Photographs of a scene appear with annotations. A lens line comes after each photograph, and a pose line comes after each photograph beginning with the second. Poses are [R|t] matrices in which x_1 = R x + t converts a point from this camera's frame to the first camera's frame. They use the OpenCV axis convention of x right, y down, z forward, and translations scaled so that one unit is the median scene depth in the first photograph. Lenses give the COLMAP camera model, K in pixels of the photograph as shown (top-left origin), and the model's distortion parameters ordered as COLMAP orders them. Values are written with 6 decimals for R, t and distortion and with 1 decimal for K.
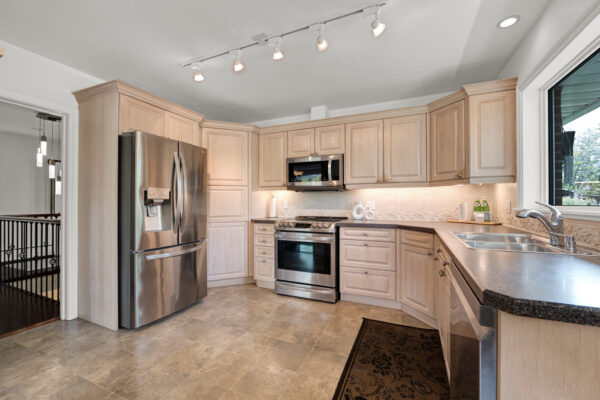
lens RADIAL K [[246.9, 0, 301.0], [0, 246.9, 203.0], [0, 0, 1]] dist [-0.015304, 0.000023]
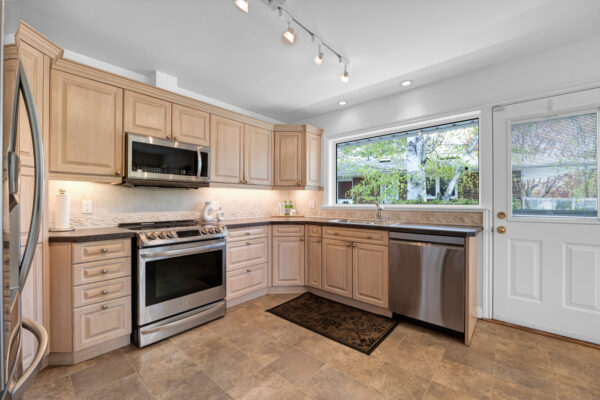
lens RADIAL K [[246.9, 0, 301.0], [0, 246.9, 203.0], [0, 0, 1]] dist [-0.015304, 0.000023]
pose [[0.297333, -0.004237, 0.954764, -0.643980], [0.001712, 0.999991, 0.003904, -0.003411], [-0.954772, 0.000474, 0.297338, 0.481895]]
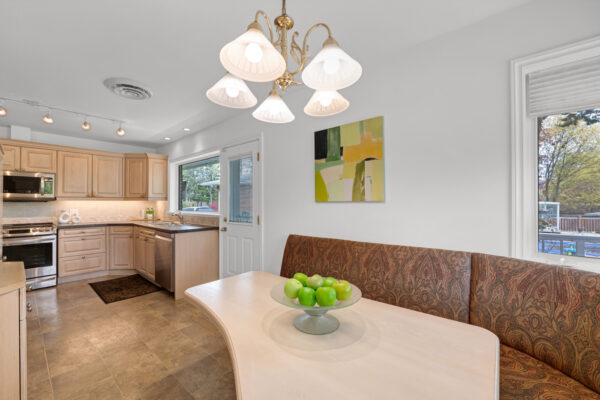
lens RADIAL K [[257.6, 0, 290.8], [0, 257.6, 200.0], [0, 0, 1]] dist [0.012972, -0.000021]
pose [[0.331739, 0.012818, 0.943284, -0.804156], [0.003263, 0.999886, -0.014735, -0.039860], [-0.943366, 0.007966, 0.331659, -0.709167]]
